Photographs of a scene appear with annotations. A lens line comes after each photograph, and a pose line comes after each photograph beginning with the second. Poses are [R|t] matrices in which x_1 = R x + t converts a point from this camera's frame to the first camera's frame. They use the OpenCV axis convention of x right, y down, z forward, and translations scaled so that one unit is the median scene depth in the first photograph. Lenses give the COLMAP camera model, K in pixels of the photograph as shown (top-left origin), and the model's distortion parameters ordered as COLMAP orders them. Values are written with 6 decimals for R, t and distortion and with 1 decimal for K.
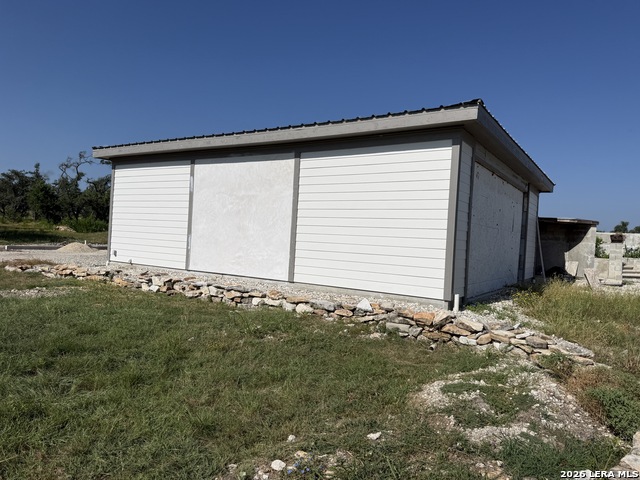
lens RADIAL K [[442.3, 0, 320.3], [0, 442.3, 240.1], [0, 0, 1]] dist [0.044403, -0.052832]
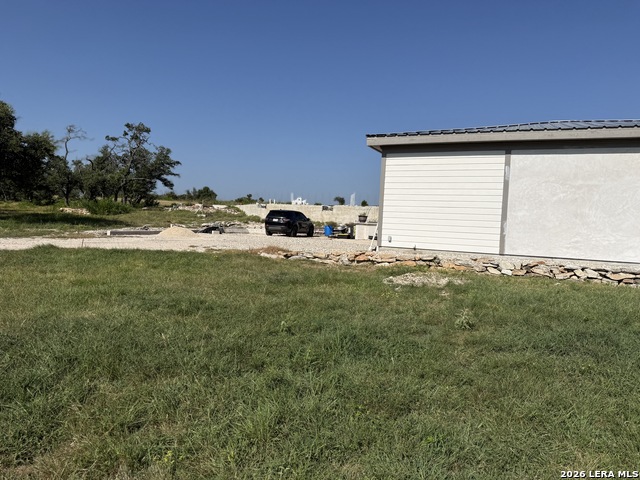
lens RADIAL K [[442.3, 0, 320.2], [0, 442.3, 241.4], [0, 0, 1]] dist [0.044403, -0.052832]
pose [[0.990017, -0.018488, 0.139728, -0.886192], [0.010935, 0.998447, 0.054632, -0.027269], [-0.140521, -0.052559, 0.988682, 0.004476]]
